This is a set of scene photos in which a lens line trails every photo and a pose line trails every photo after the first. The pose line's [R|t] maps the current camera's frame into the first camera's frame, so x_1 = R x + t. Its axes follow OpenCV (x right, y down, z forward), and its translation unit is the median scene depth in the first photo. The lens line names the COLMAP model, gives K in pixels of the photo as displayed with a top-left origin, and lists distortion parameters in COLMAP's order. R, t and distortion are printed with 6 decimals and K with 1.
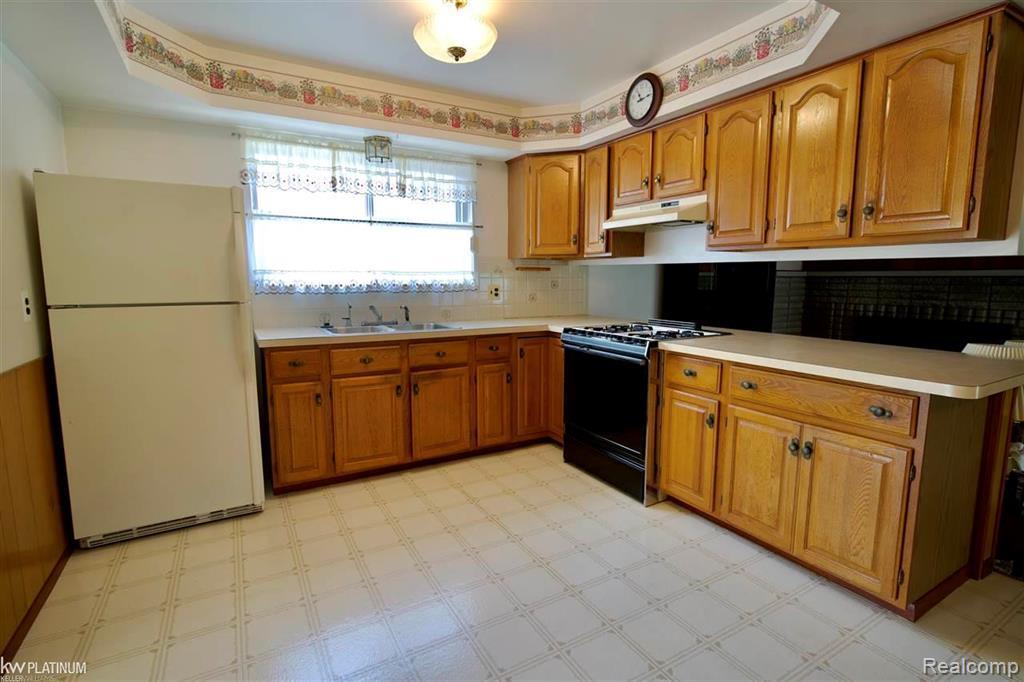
lens RADIAL K [[494.5, 0, 512.1], [0, 494.5, 335.5], [0, 0, 1]] dist [-0.010591, 0.008163]
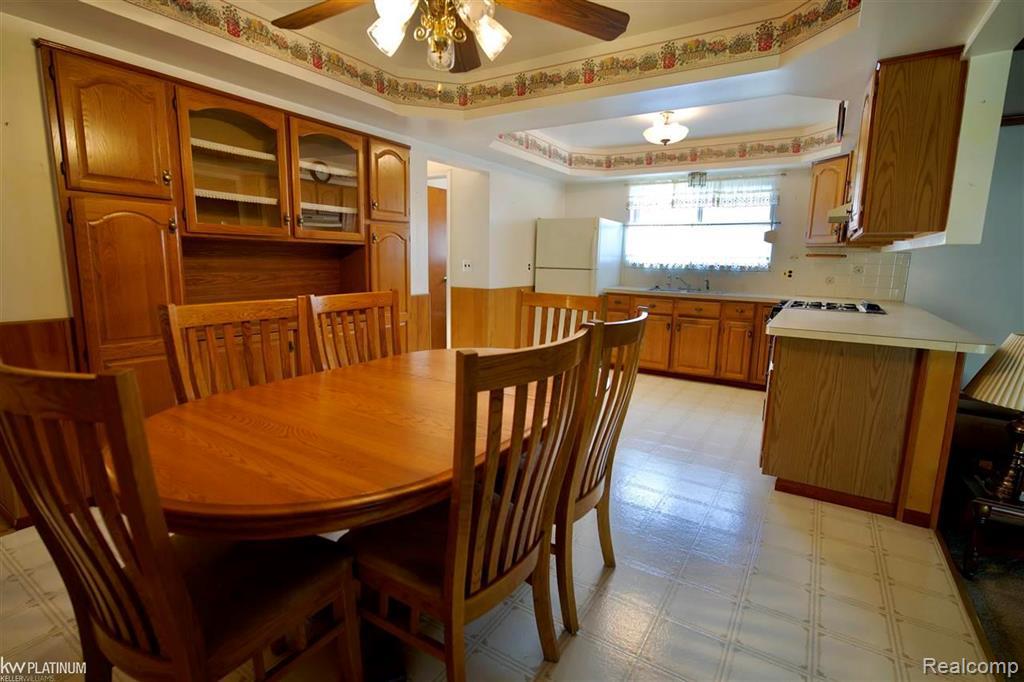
lens RADIAL K [[494.5, 0, 512.1], [0, 494.5, 335.5], [0, 0, 1]] dist [-0.010591, 0.008163]
pose [[0.458164, 0.150151, -0.876094, 0.871827], [-0.120560, 0.987018, 0.106114, 0.021885], [0.880654, 0.057004, 0.470318, -0.232788]]
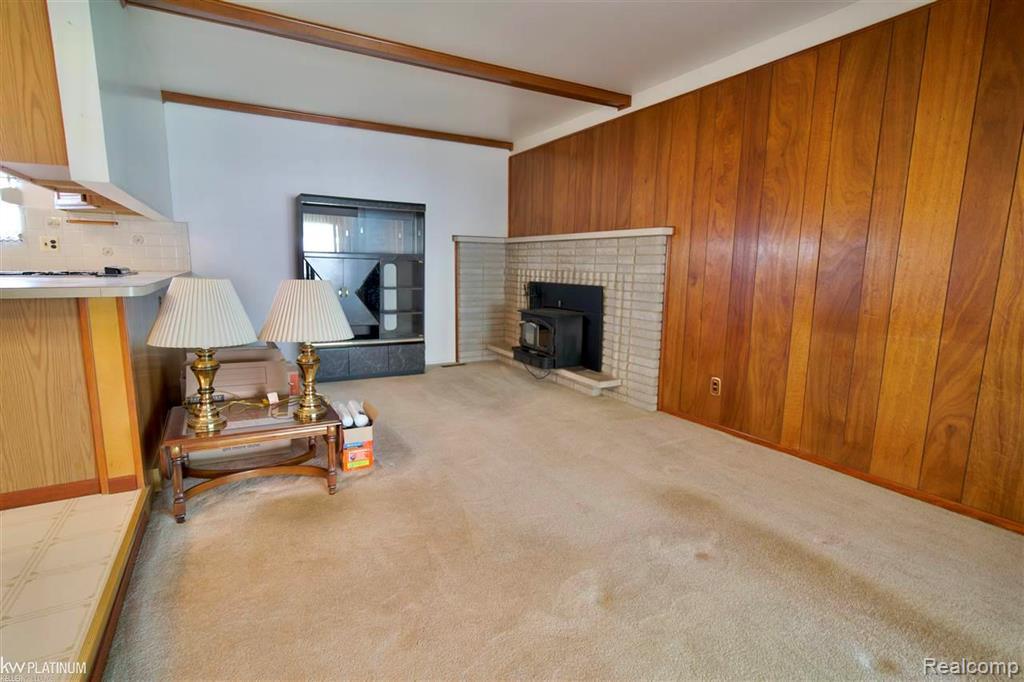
lens RADIAL K [[494.5, 0, 512.1], [0, 494.5, 335.5], [0, 0, 1]] dist [-0.010591, 0.008163]
pose [[0.999018, 0.020580, -0.039227, 1.099692], [-0.019356, 0.999322, 0.031332, 0.059093], [0.039846, -0.030542, 0.998739, 0.005966]]
